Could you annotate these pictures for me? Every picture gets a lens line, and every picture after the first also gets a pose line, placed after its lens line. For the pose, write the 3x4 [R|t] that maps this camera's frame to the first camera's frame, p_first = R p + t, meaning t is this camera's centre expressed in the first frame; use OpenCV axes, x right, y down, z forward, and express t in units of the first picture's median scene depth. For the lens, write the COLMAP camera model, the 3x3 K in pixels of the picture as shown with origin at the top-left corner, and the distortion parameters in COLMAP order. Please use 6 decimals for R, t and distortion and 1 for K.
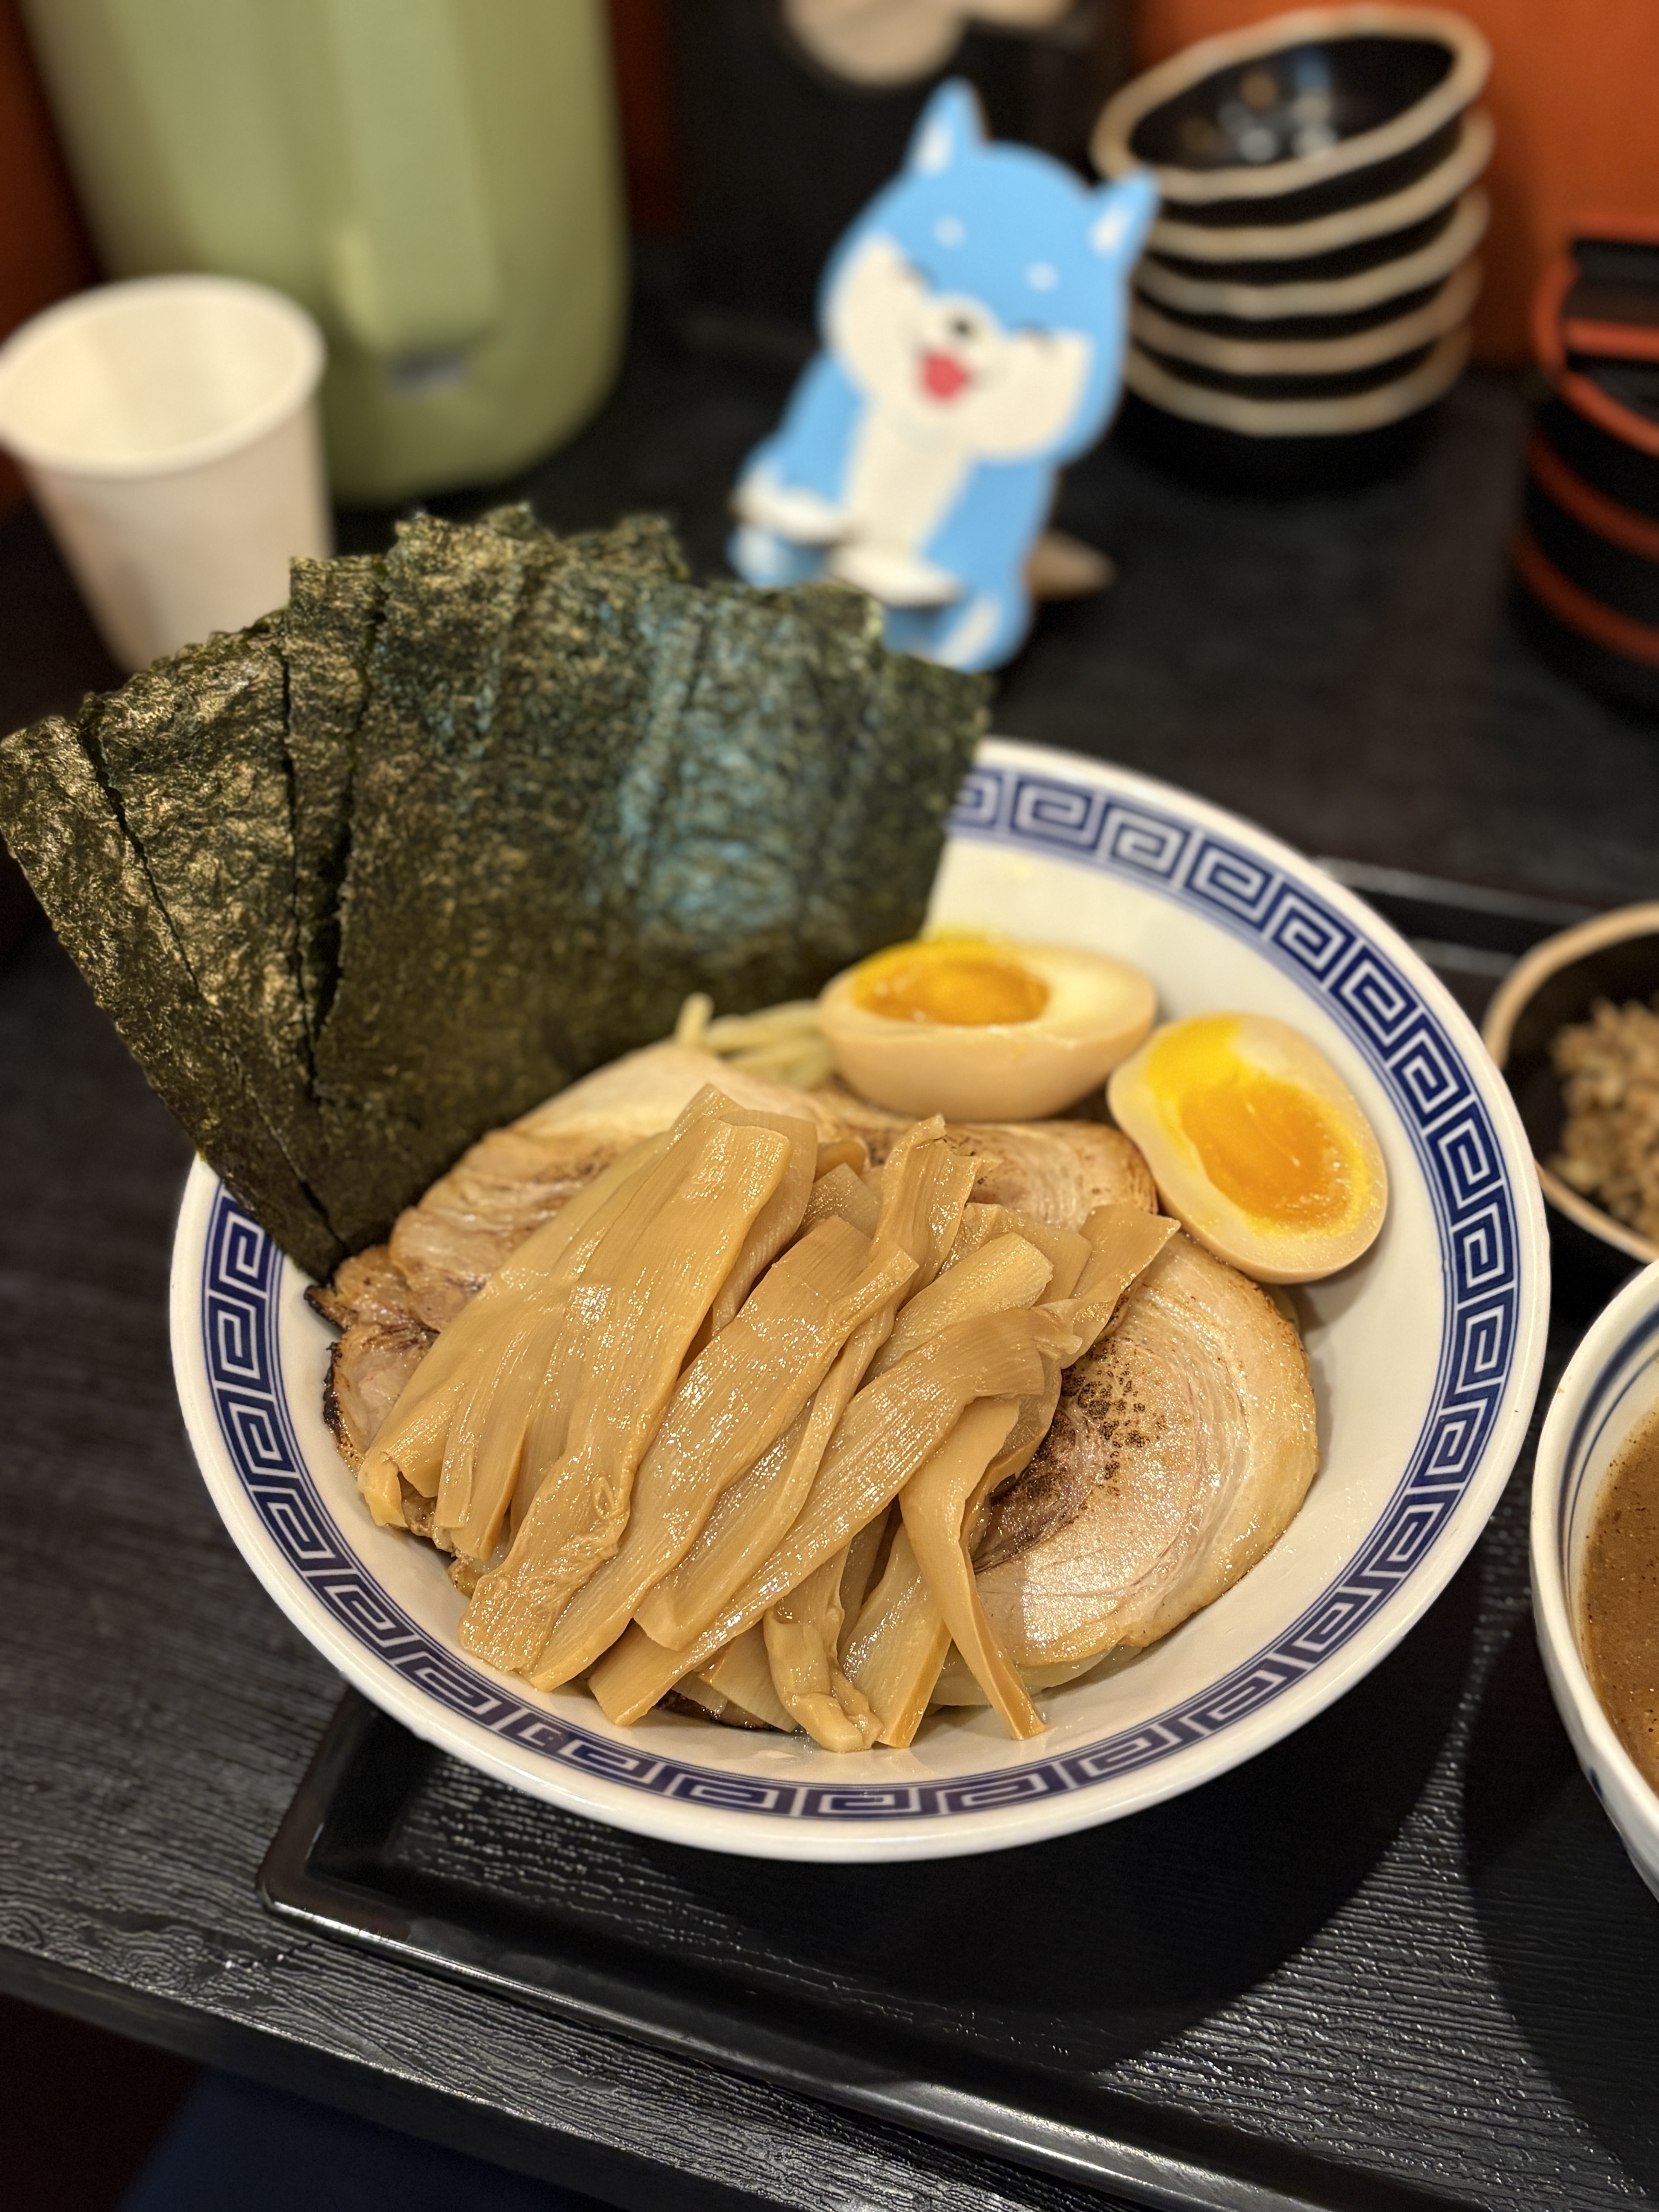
lens RADIAL K [[2342.3, 0, 845.7], [0, 2342.3, 1093.3], [0, 0, 1]] dist [0.008788, -0.106972]
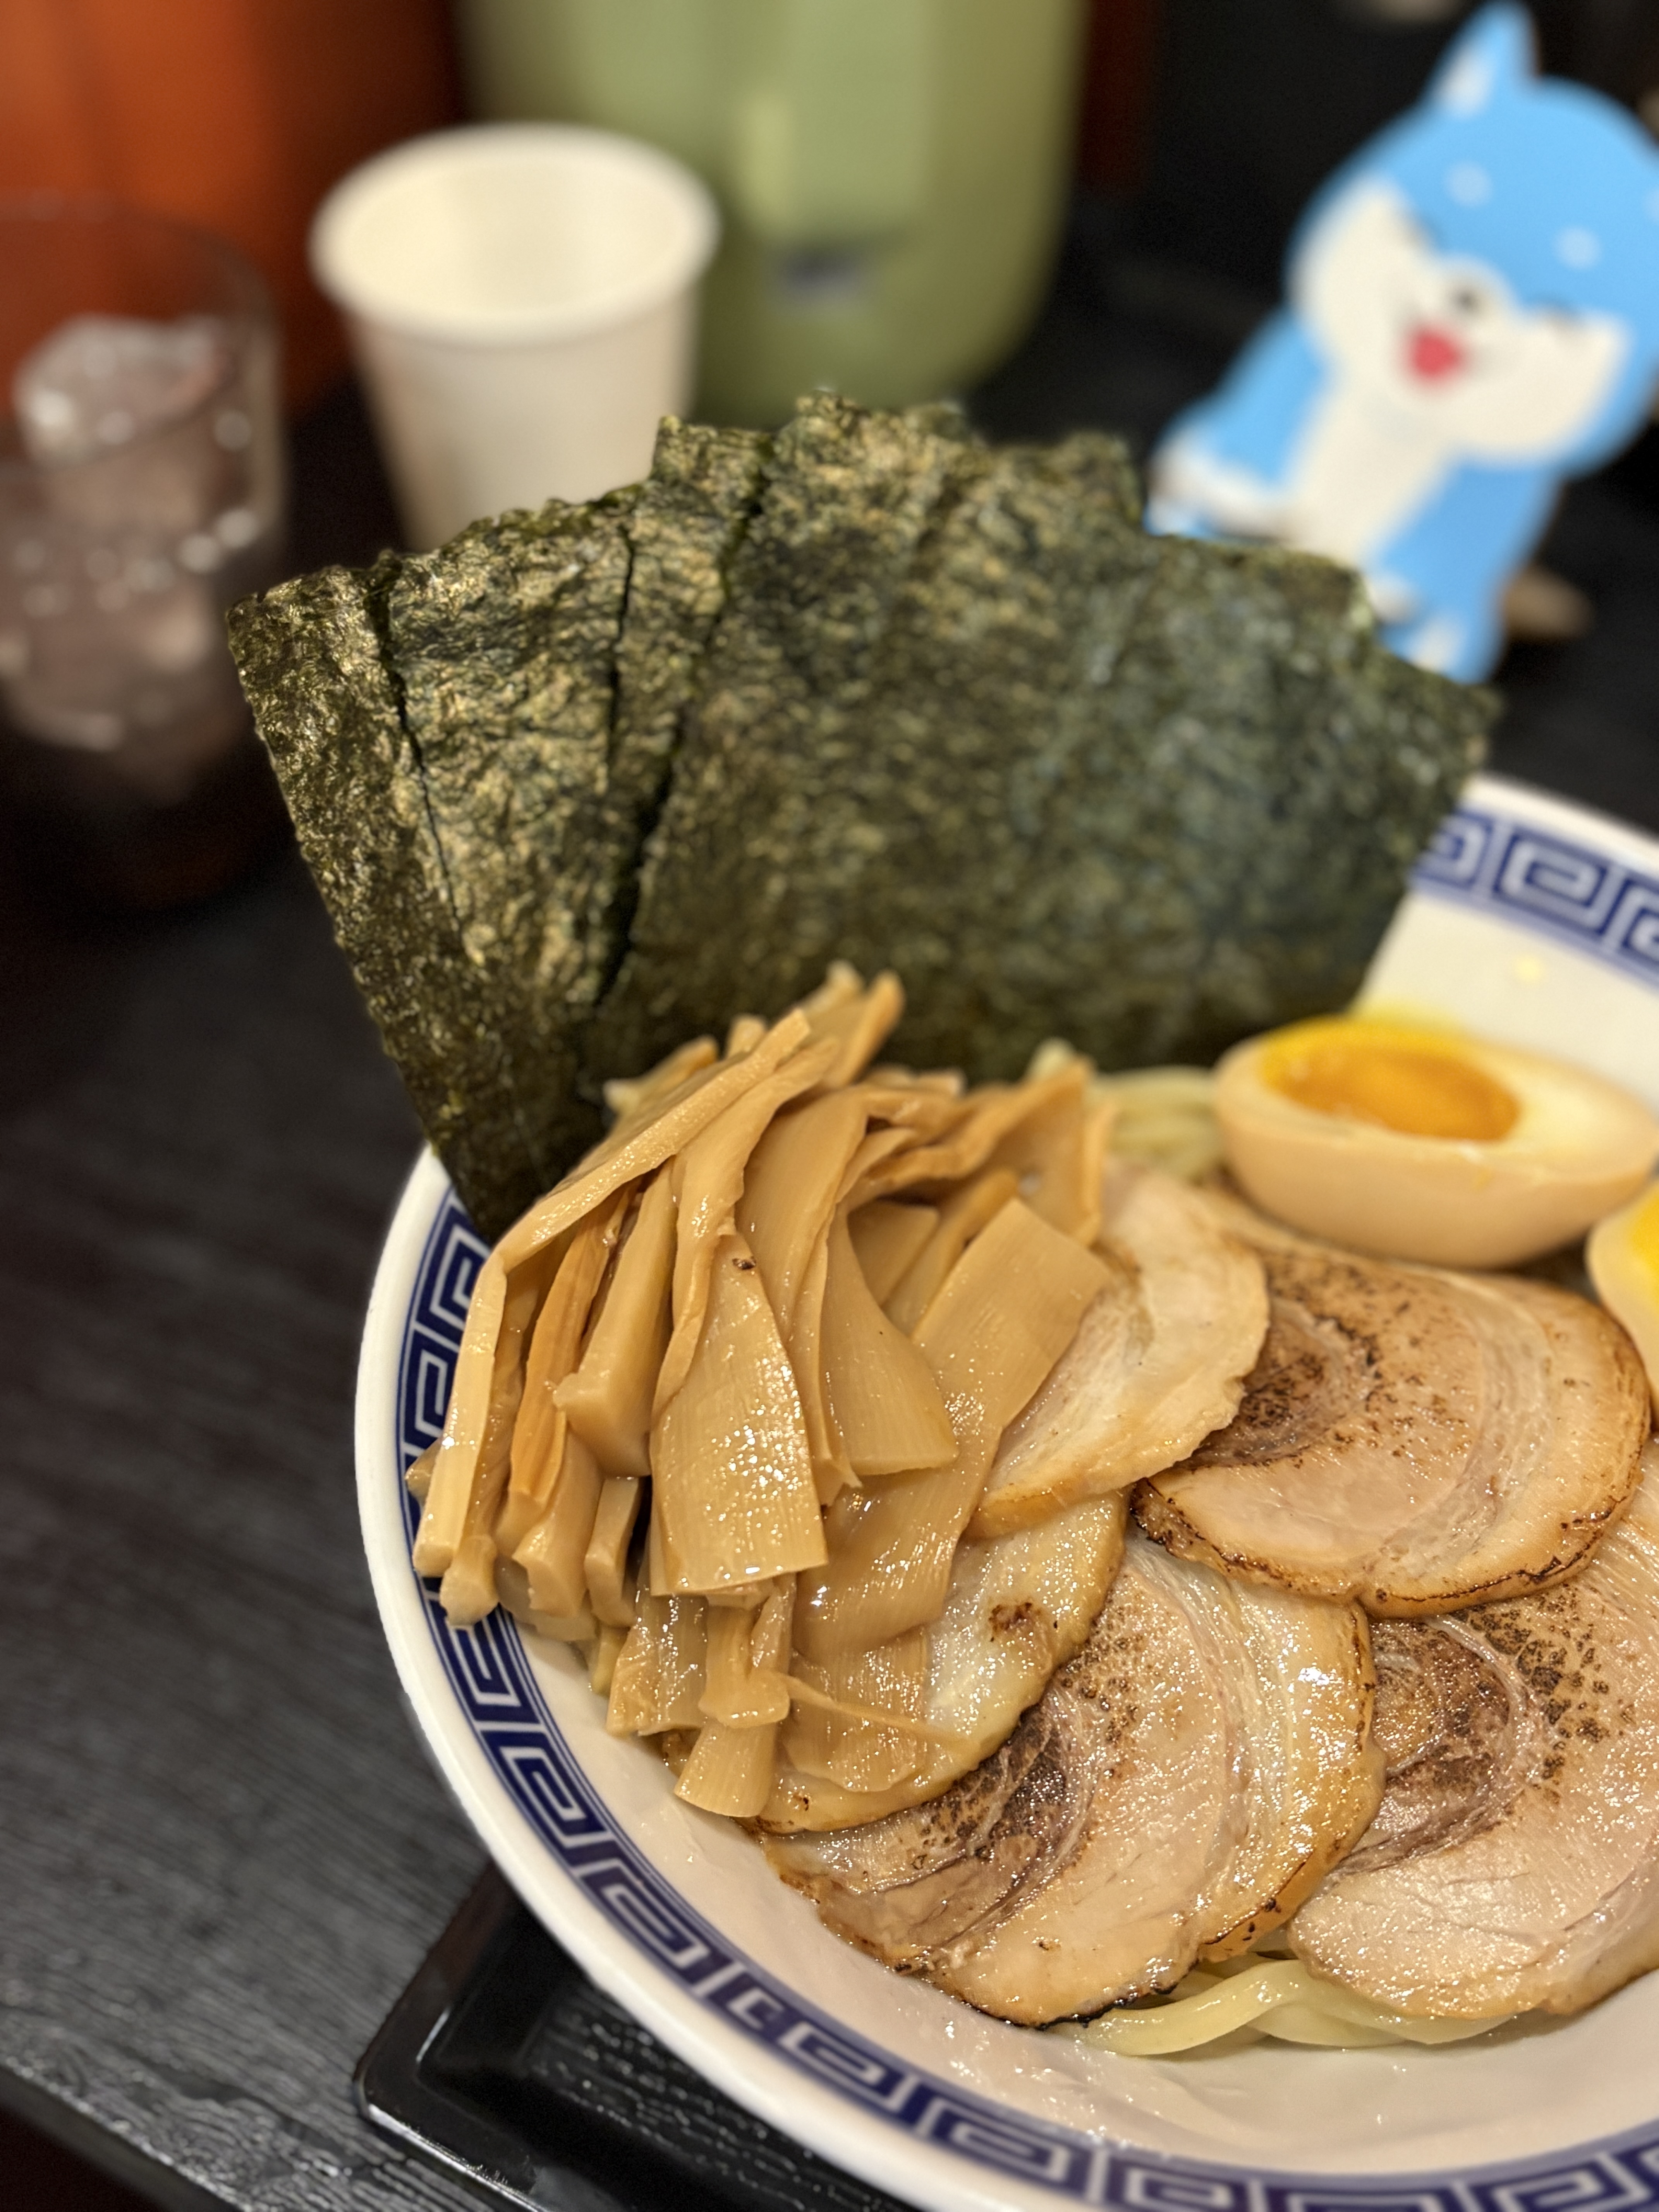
lens RADIAL K [[2434.5, 0, 829.5], [0, 2434.5, 1106.0], [0, 0, 1]] dist [0.002728, -0.078202]
pose [[0.982010, 0.156402, -0.105805, -0.057009], [-0.157219, 0.987563, 0.000618, -0.009082], [0.104586, 0.016027, 0.994387, 0.190503]]
